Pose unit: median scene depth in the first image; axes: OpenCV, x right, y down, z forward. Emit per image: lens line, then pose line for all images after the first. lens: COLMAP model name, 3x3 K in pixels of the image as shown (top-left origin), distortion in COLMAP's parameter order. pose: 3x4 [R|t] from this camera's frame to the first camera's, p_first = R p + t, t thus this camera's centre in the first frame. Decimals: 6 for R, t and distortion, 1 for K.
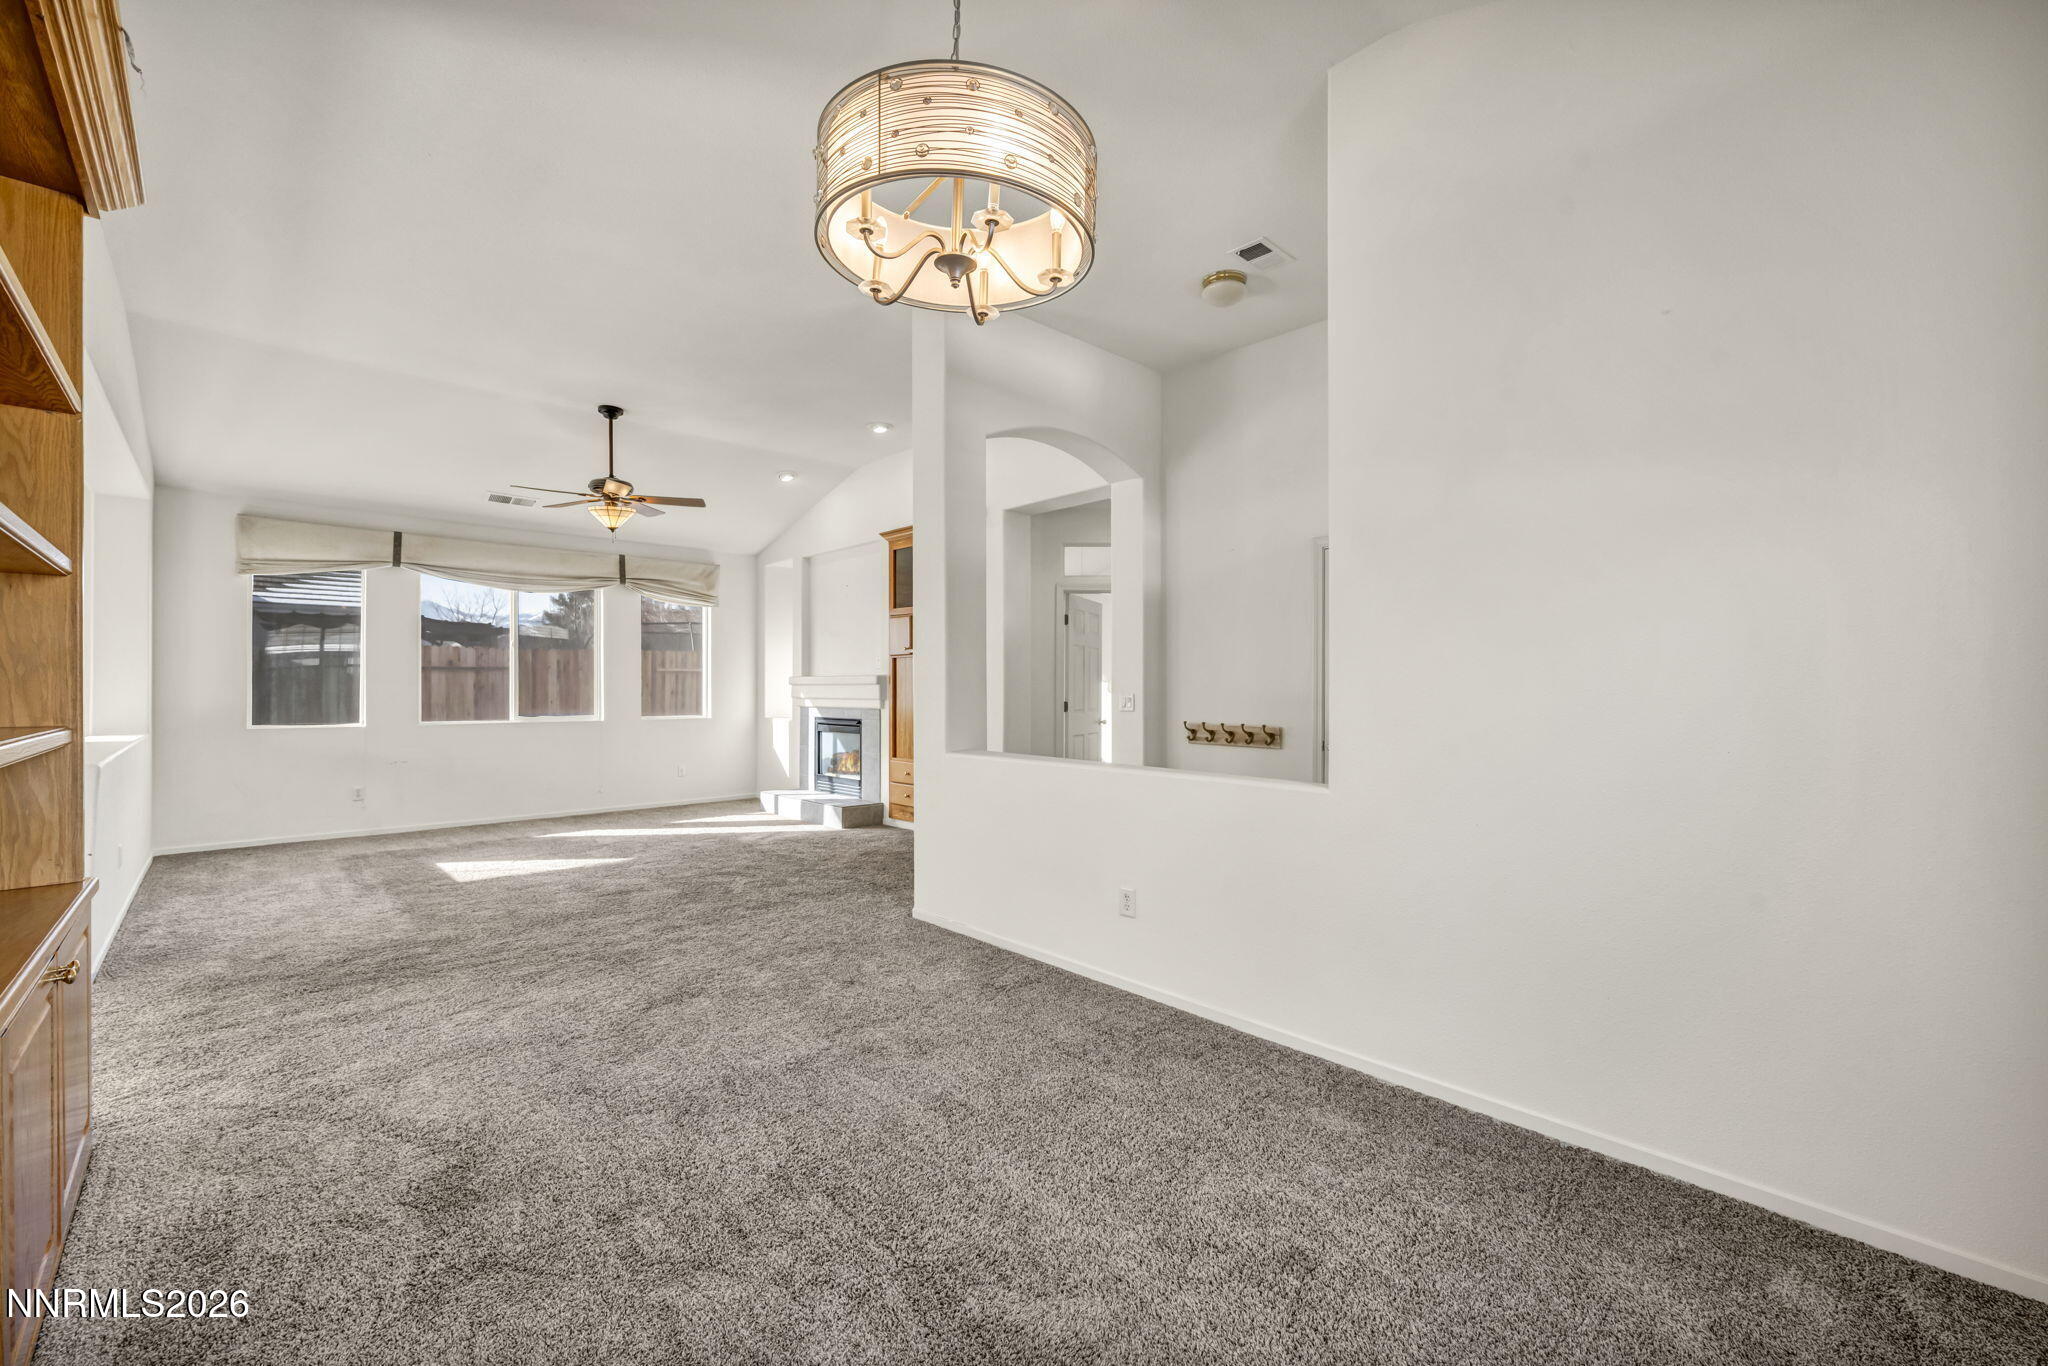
lens RADIAL K [[832.3, 0, 1030.0], [0, 832.3, 695.0], [0, 0, 1]] dist [0.000754, 0.000136]
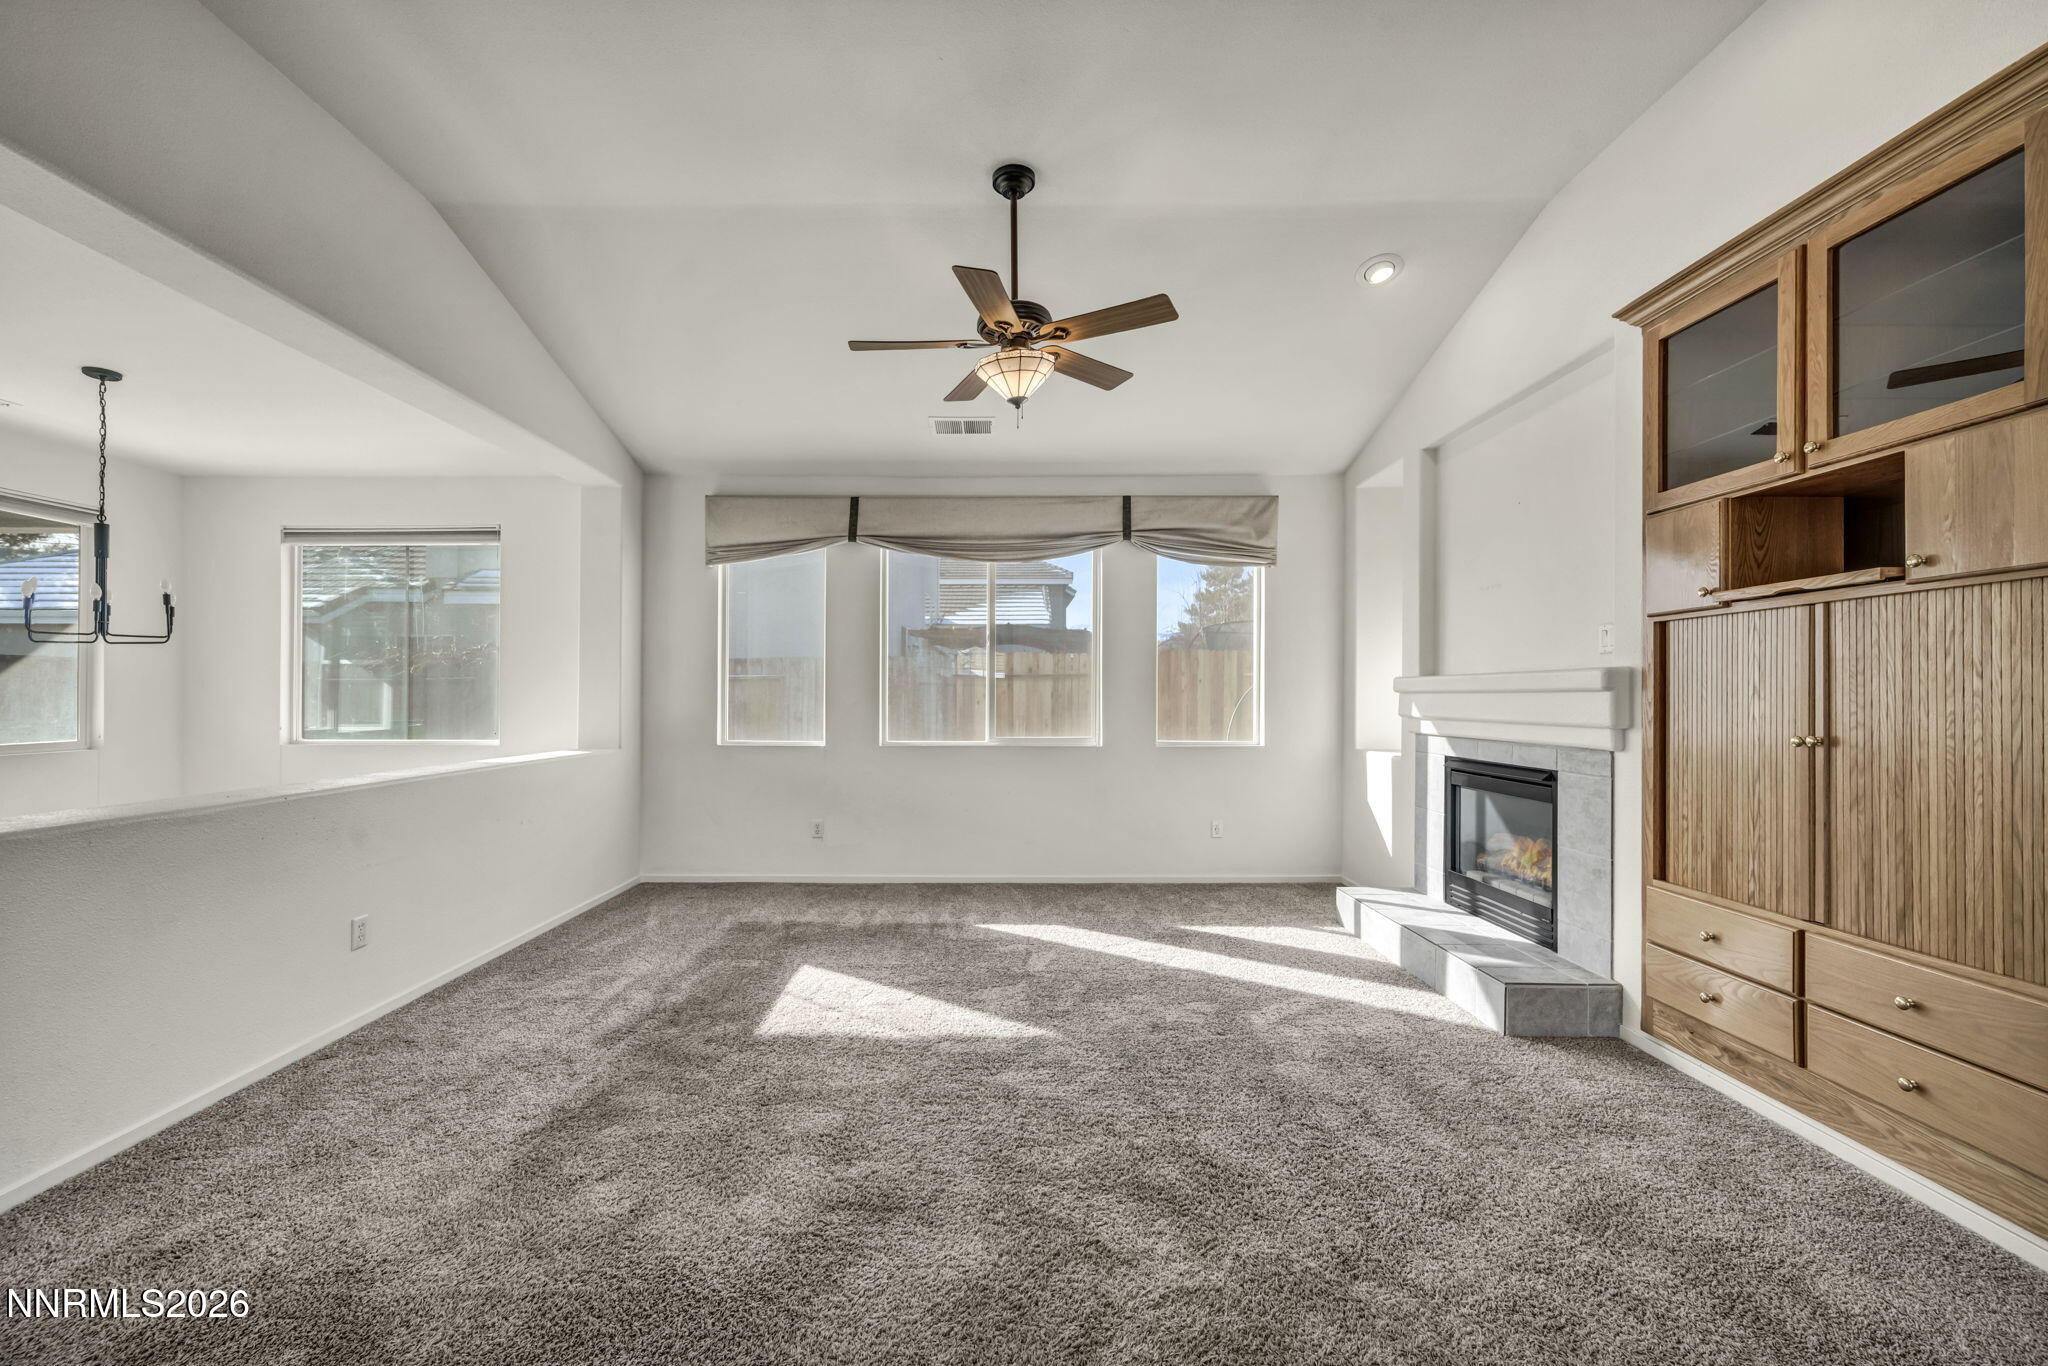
lens RADIAL K [[837.6, 0, 996.9], [0, 837.6, 701.9], [0, 0, 1]] dist [-0.002412, -0.000225]
pose [[0.716892, 0.004545, -0.697170, -0.109534], [-0.005678, 0.999984, 0.000681, -0.005679], [0.697161, 0.003471, 0.716906, 0.490894]]
